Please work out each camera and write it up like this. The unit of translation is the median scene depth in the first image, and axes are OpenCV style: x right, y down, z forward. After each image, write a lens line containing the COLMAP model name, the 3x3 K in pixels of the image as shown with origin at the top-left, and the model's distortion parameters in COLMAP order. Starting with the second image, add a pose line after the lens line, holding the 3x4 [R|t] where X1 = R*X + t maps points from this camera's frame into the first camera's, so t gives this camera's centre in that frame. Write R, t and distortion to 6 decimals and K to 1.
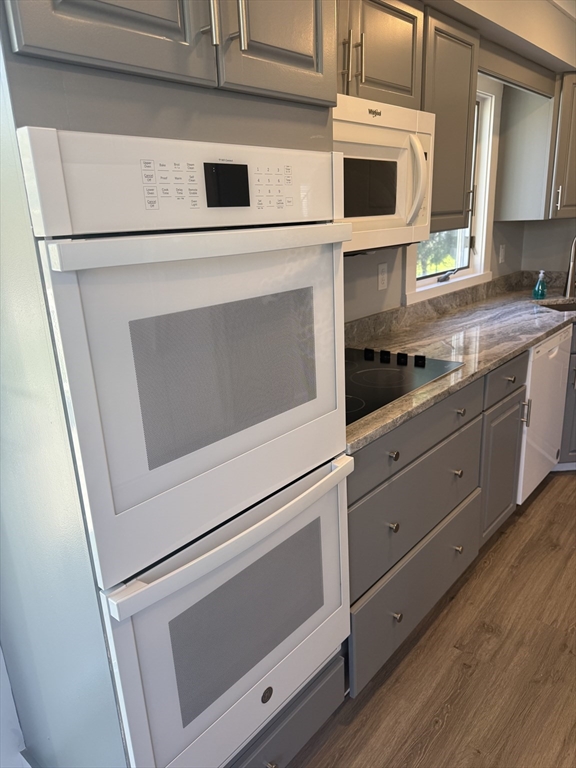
lens RADIAL K [[546.8, 0, 290.3], [0, 546.8, 384.5], [0, 0, 1]] dist [0.004732, -0.000237]
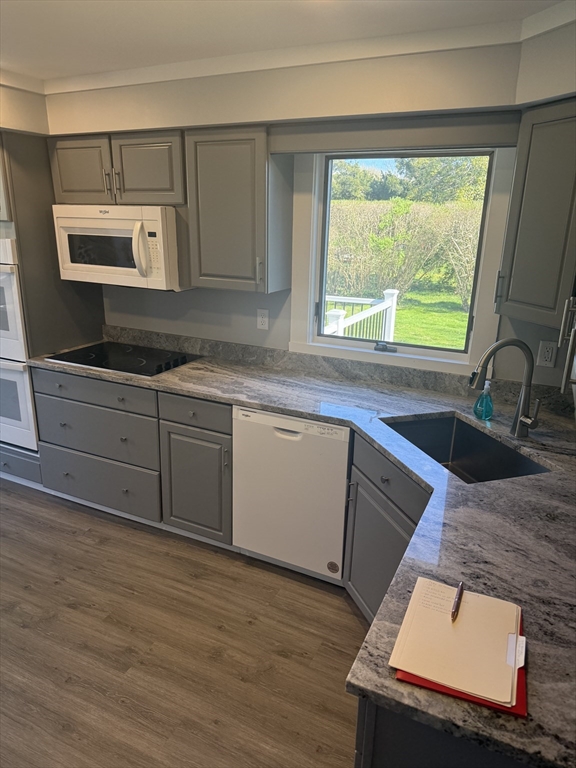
lens RADIAL K [[546.8, 0, 289.0], [0, 546.8, 385.0], [0, 0, 1]] dist [0.004732, -0.000237]
pose [[0.258828, 0.330511, -0.907618, 1.379614], [-0.322051, 0.915401, 0.241505, -0.385305], [0.910655, 0.229791, 0.343372, 0.675978]]
